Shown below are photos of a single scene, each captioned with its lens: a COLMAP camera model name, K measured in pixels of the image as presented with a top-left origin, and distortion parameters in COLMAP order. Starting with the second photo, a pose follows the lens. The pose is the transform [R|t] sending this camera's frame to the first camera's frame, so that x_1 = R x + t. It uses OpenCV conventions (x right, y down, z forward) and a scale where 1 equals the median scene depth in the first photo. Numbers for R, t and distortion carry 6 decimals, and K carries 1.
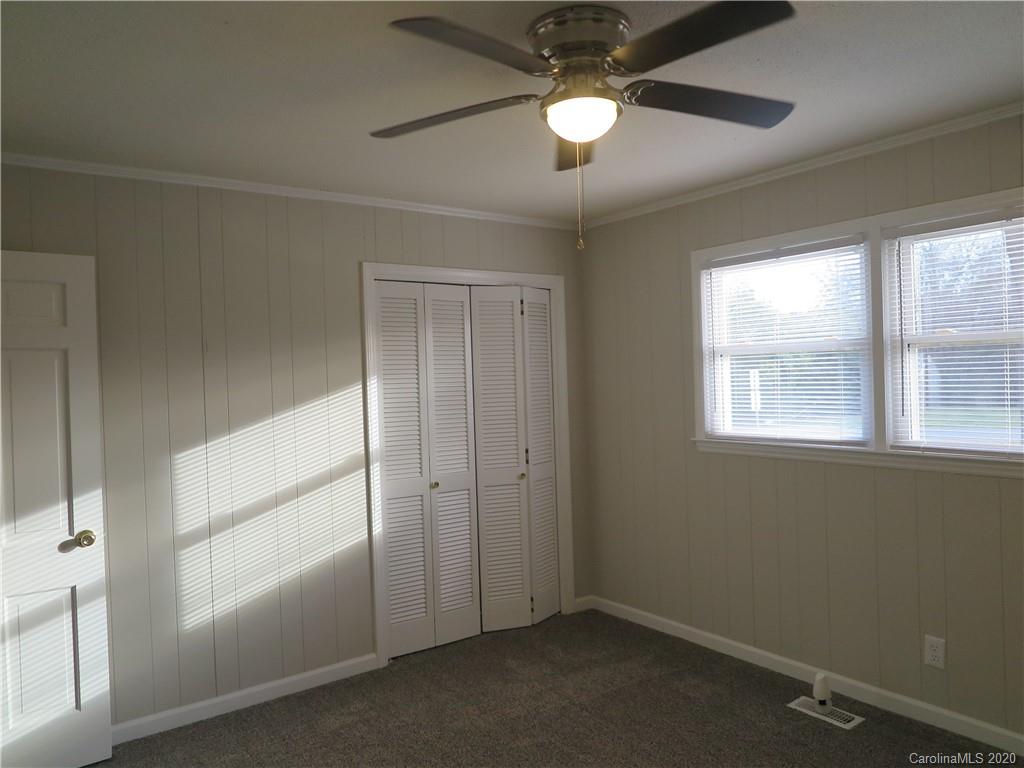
lens RADIAL K [[728.4, 0, 508.1], [0, 728.4, 382.5], [0, 0, 1]] dist [-0.007993, -0.006365]
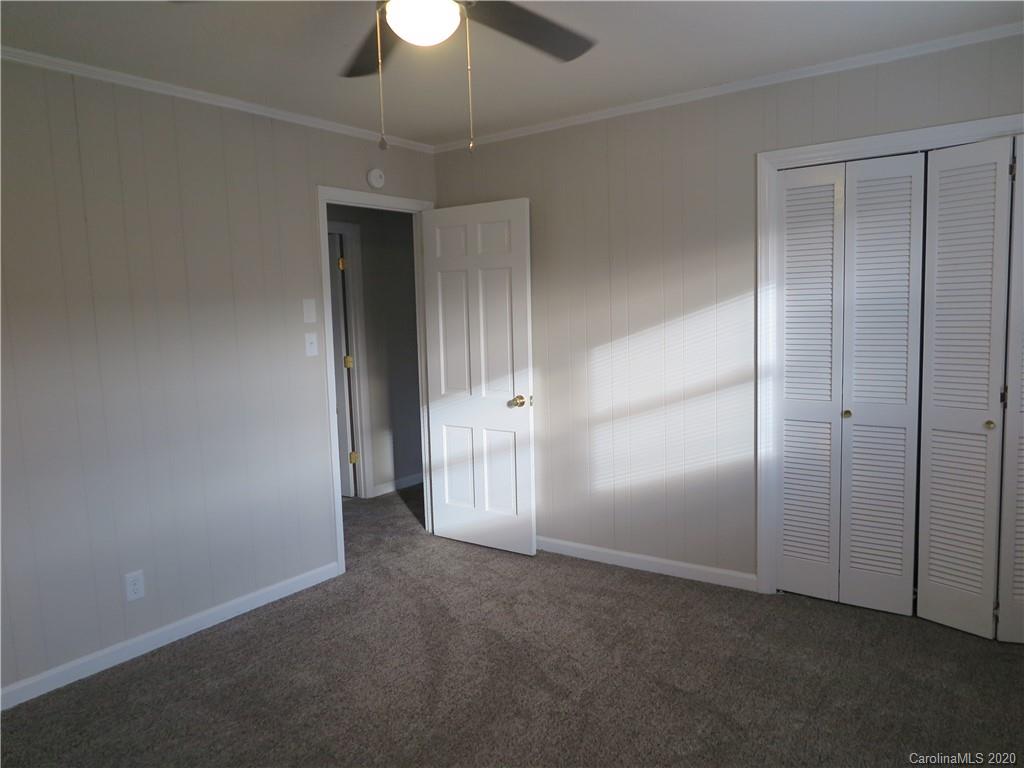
lens RADIAL K [[728.4, 0, 508.1], [0, 728.4, 382.5], [0, 0, 1]] dist [-0.007993, -0.006365]
pose [[0.308501, 0.121868, -0.943385, 0.566274], [0.018938, 0.990776, 0.134183, -0.011495], [0.951035, -0.059262, 0.303347, 0.405062]]
